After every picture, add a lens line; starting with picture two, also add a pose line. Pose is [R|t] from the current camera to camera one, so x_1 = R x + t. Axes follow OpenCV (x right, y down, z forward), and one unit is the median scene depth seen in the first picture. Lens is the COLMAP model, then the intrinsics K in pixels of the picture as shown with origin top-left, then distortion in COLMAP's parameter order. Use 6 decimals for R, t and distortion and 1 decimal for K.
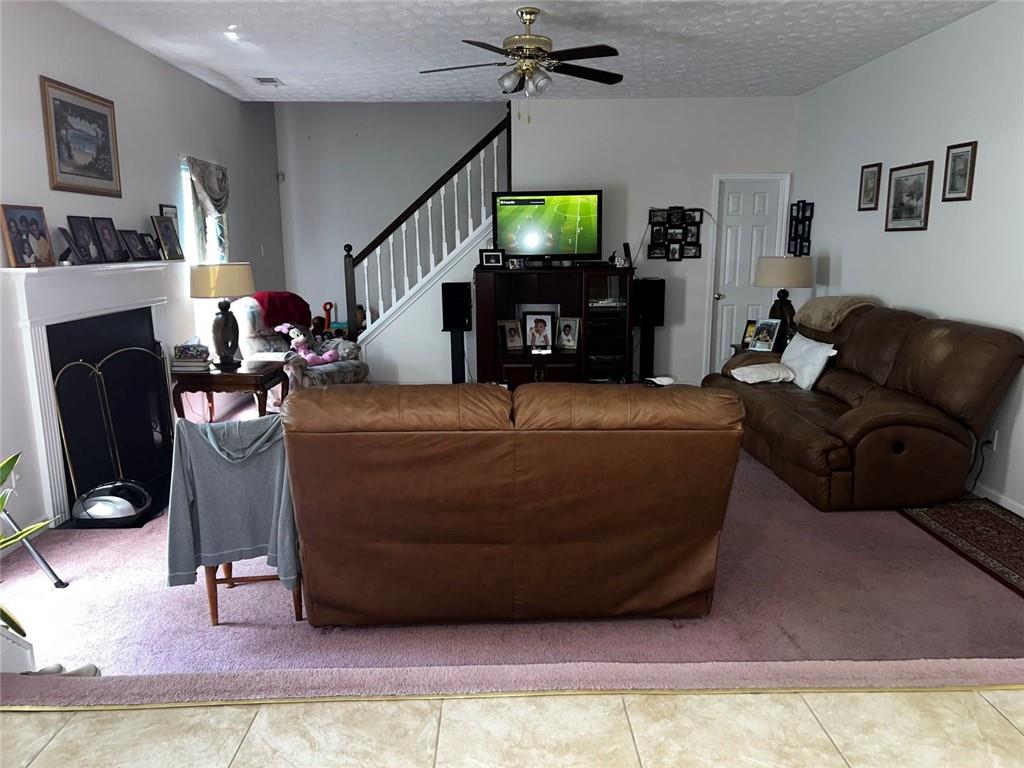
lens RADIAL K [[771.6, 0, 514.3], [0, 771.6, 388.5], [0, 0, 1]] dist [0.051781, -0.063332]
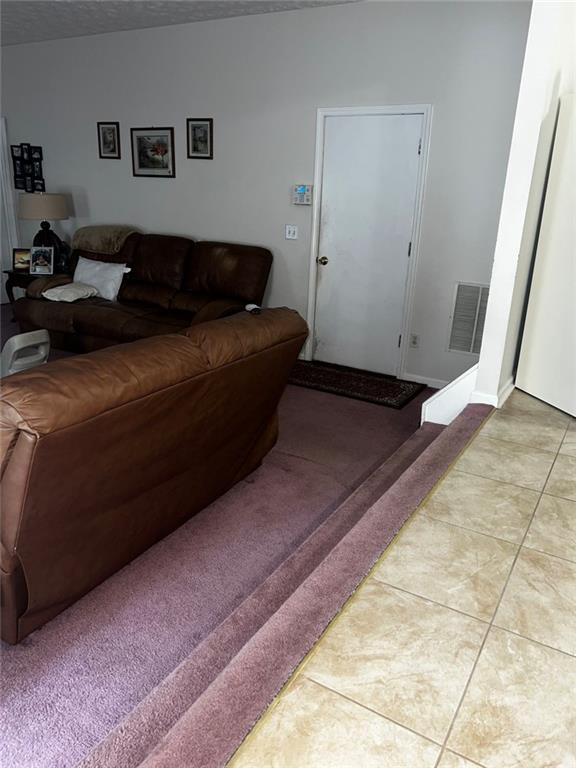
lens RADIAL K [[578.7, 0, 286.5], [0, 578.7, 381.4], [0, 0, 1]] dist [0.051781, -0.063332]
pose [[0.538726, -0.255347, 0.802852, -0.368526], [0.124799, 0.966636, 0.223696, -0.062092], [-0.833186, -0.020316, 0.552619, 0.254708]]
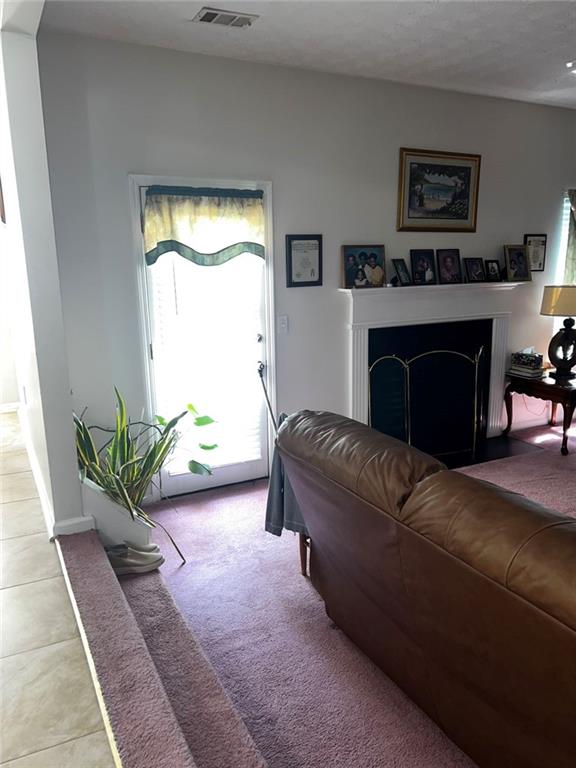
lens RADIAL K [[578.7, 0, 286.4], [0, 578.7, 387.7], [0, 0, 1]] dist [0.051781, -0.063332]
pose [[0.436965, 0.187563, -0.879705, 0.270181], [-0.154400, 0.979142, 0.132071, -0.084024], [0.886128, 0.078116, 0.456811, 0.352631]]
